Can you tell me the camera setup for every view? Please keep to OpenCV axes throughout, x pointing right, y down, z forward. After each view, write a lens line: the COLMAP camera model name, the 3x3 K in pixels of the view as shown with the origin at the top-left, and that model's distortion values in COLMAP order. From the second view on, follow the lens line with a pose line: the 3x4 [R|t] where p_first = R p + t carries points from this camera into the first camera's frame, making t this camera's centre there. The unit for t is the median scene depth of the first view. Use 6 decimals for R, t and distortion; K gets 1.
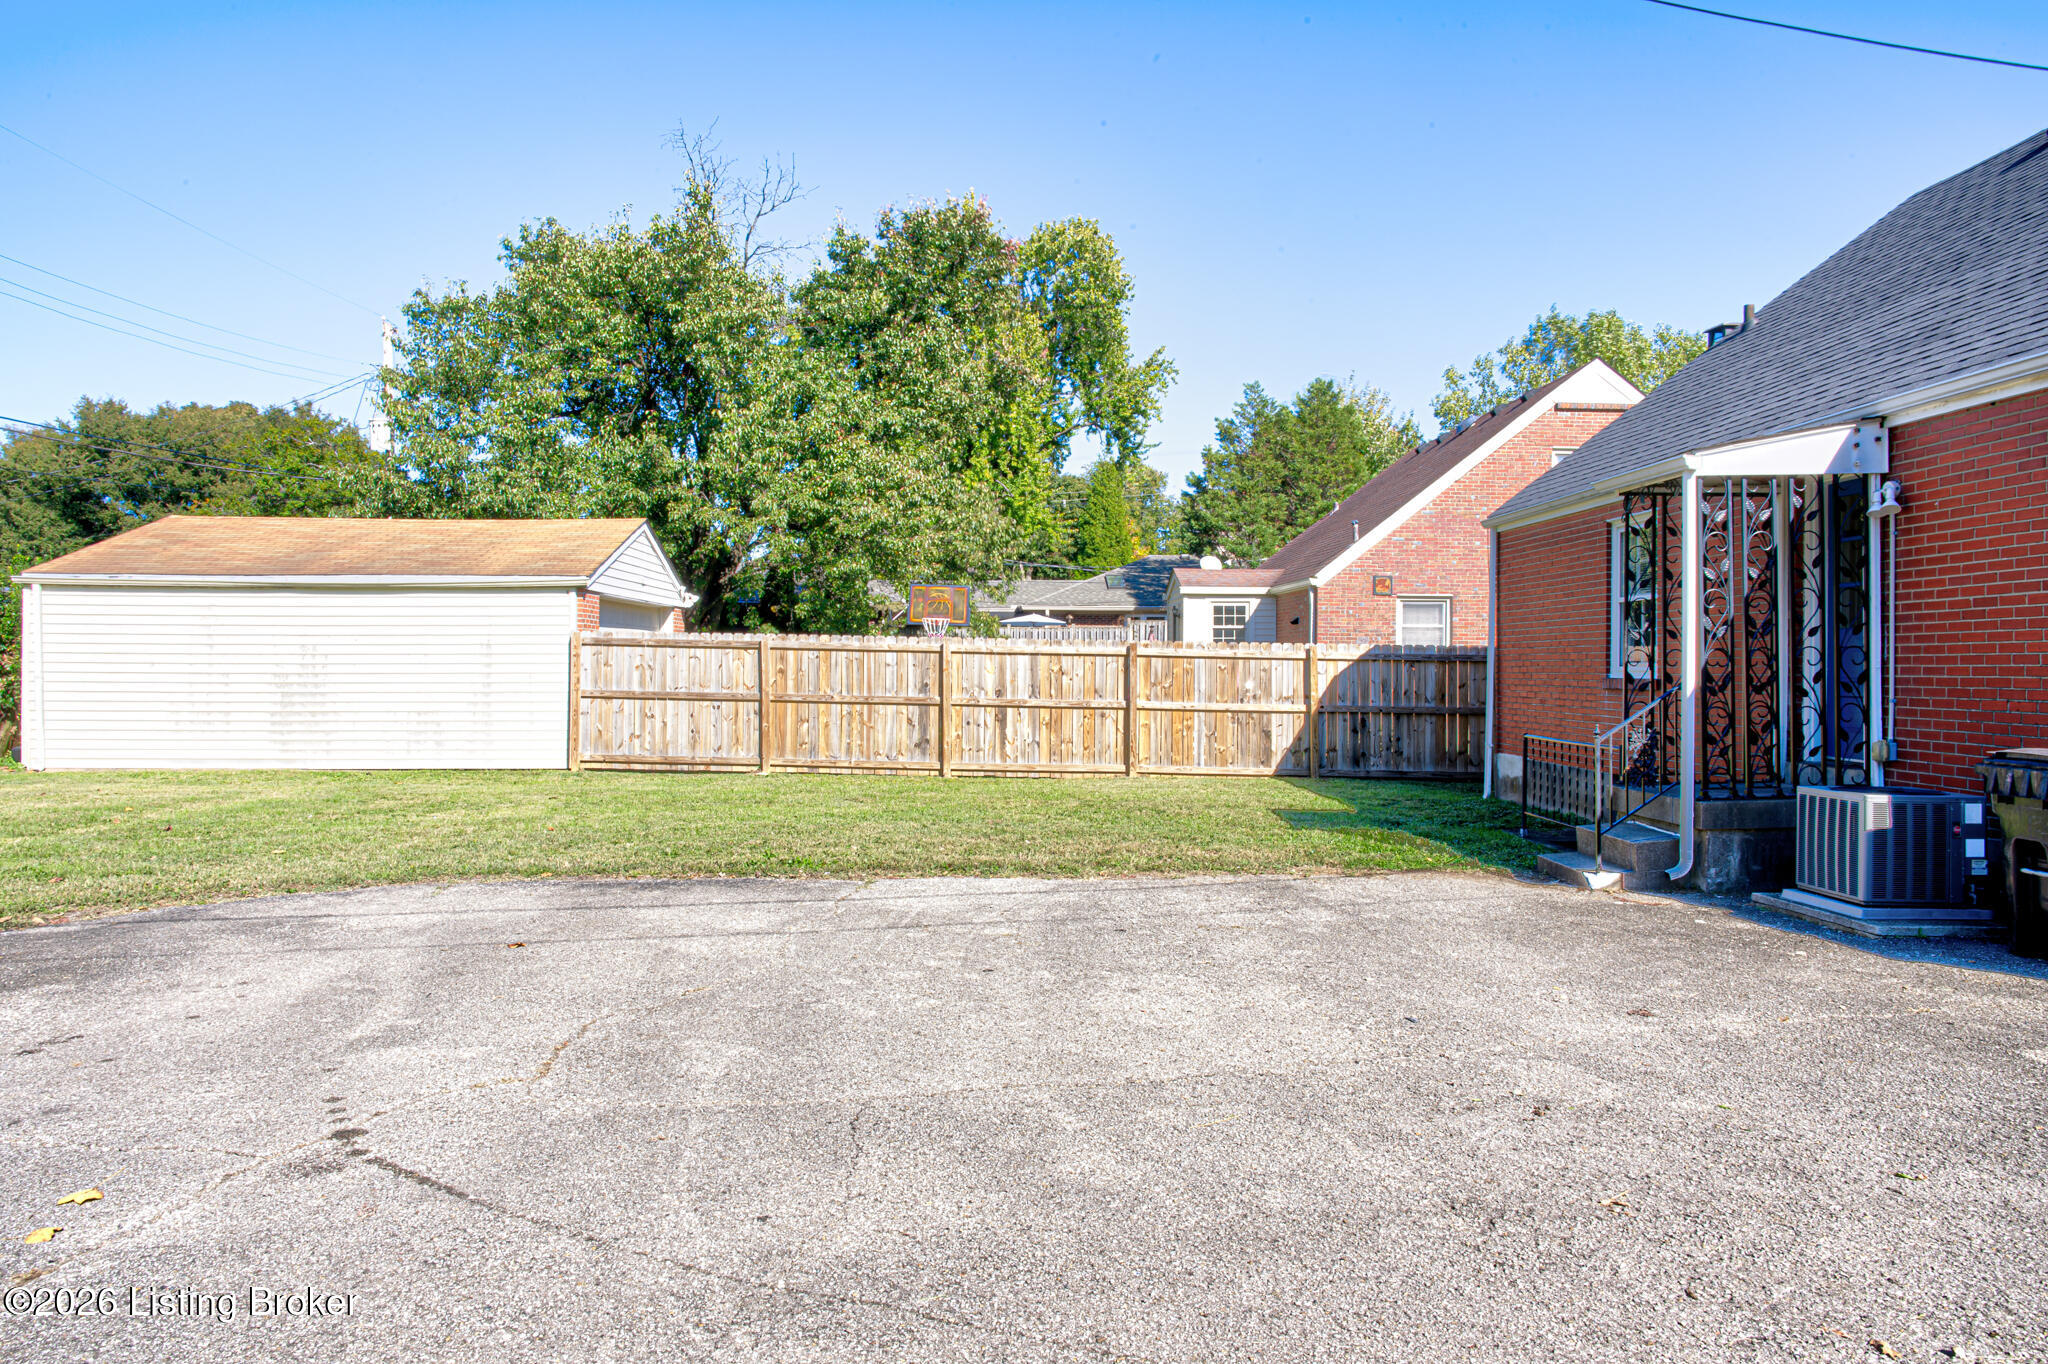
lens RADIAL K [[1395.8, 0, 1018.3], [0, 1395.8, 679.4], [0, 0, 1]] dist [-0.049188, 0.050723]
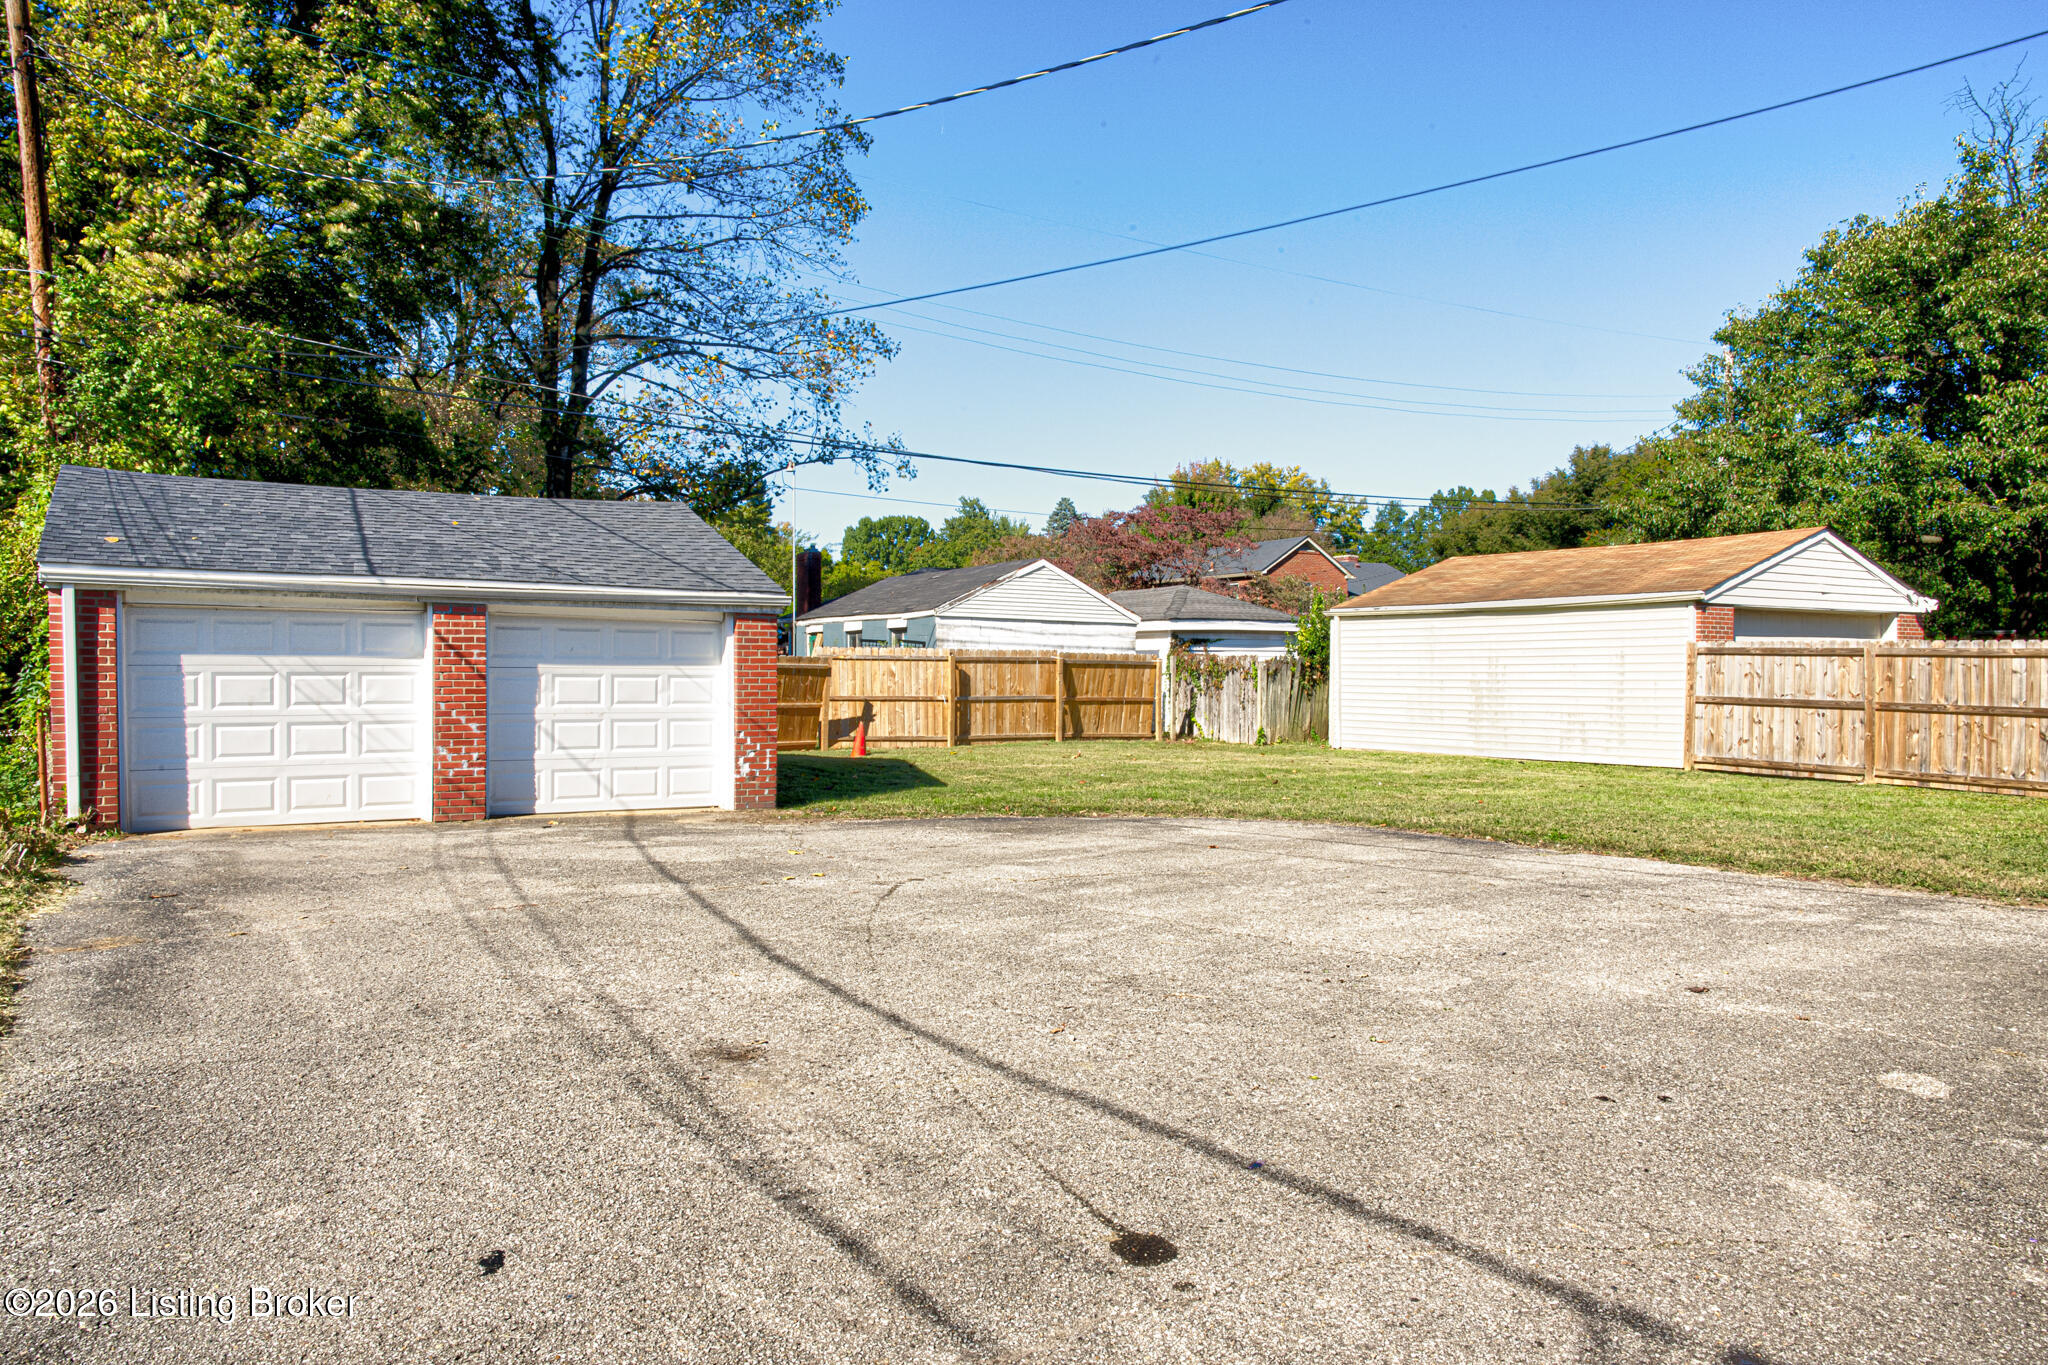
lens RADIAL K [[1395.8, 0, 1021.3], [0, 1395.8, 690.3], [0, 0, 1]] dist [-0.049188, 0.050723]
pose [[0.506871, 0.008283, -0.861982, 0.350024], [-0.009127, 0.999949, 0.004241, 0.003468], [0.861974, 0.005718, 0.506921, 0.001558]]
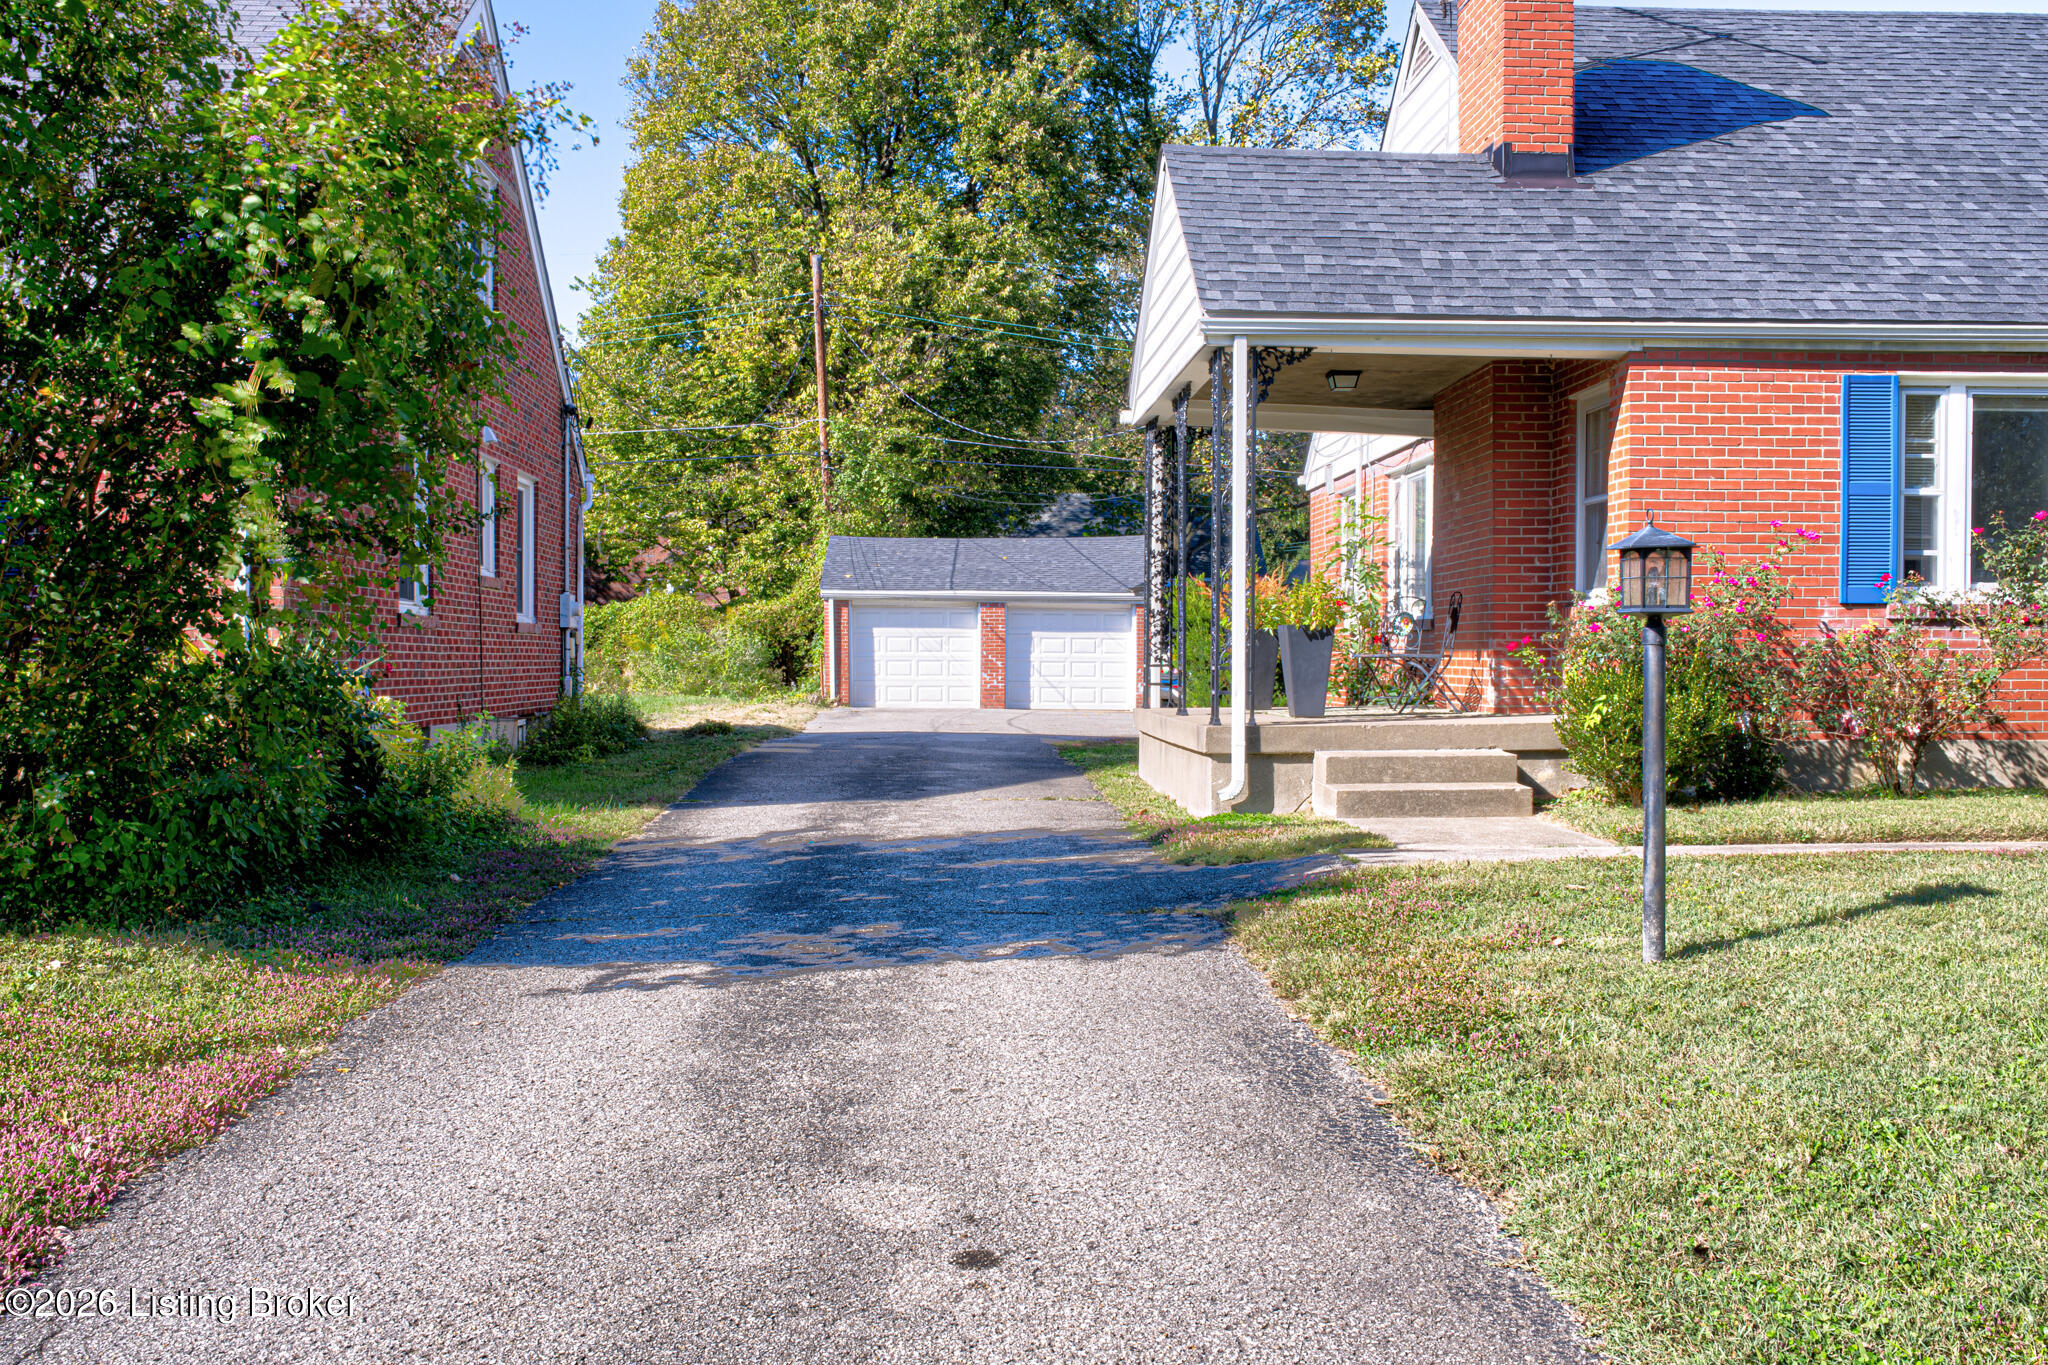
lens RADIAL K [[1848.3, 0, 1025.3], [0, 1848.3, 681.9], [0, 0, 1]] dist [-0.015802, 0.016260]
pose [[0.017747, 0.010260, -0.999790, 1.518501], [-0.012705, 0.999869, 0.010035, 0.027950], [0.999762, 0.012524, 0.017875, 0.115112]]
